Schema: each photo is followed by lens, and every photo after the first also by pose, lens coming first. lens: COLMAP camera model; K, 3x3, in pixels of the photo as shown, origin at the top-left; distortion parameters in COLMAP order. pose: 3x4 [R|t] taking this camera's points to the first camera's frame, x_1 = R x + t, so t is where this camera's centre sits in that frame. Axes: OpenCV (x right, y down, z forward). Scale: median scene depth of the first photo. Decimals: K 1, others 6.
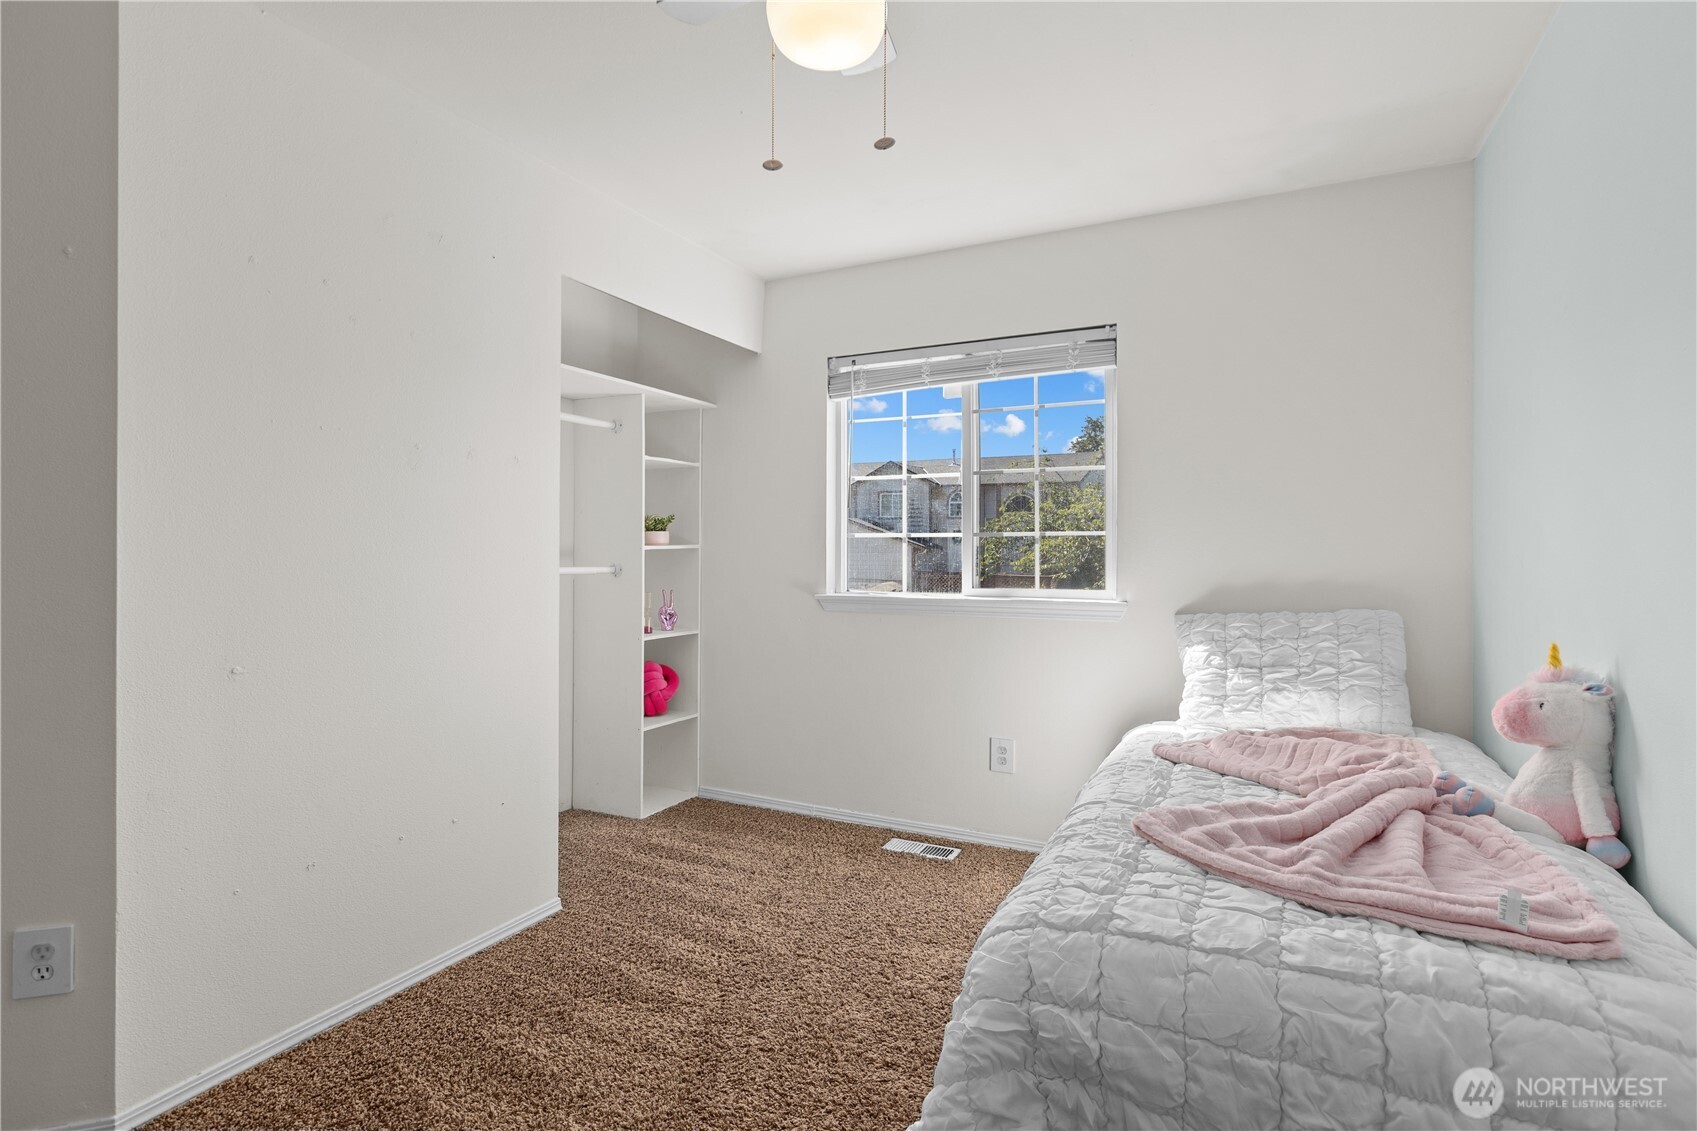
lens RADIAL K [[837.6, 0, 847.3], [0, 837.6, 556.5], [0, 0, 1]] dist [0.002309, -0.000436]
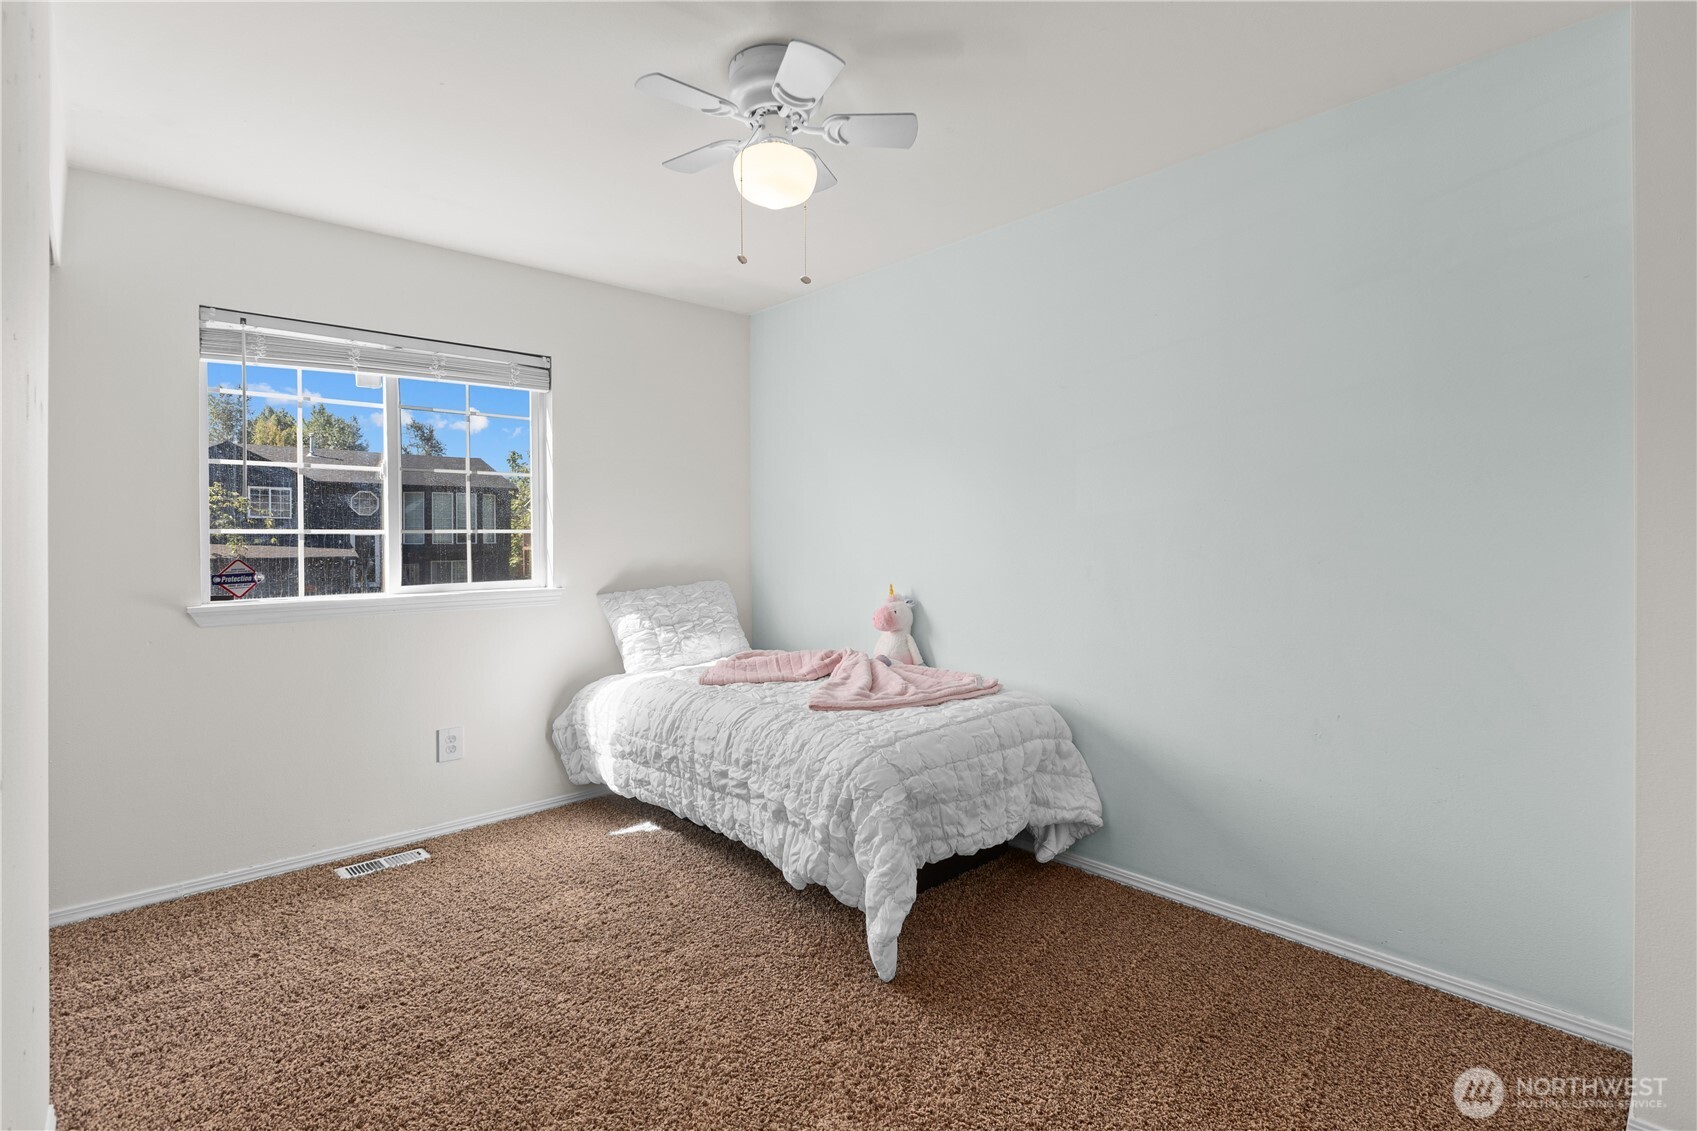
lens RADIAL K [[837.6, 0, 843.0], [0, 837.6, 550.6], [0, 0, 1]] dist [0.002309, -0.000436]
pose [[0.339144, -0.015875, 0.940601, -0.704018], [0.019347, 0.999764, 0.009898, -0.003972], [-0.940536, 0.014841, 0.339371, 0.210934]]
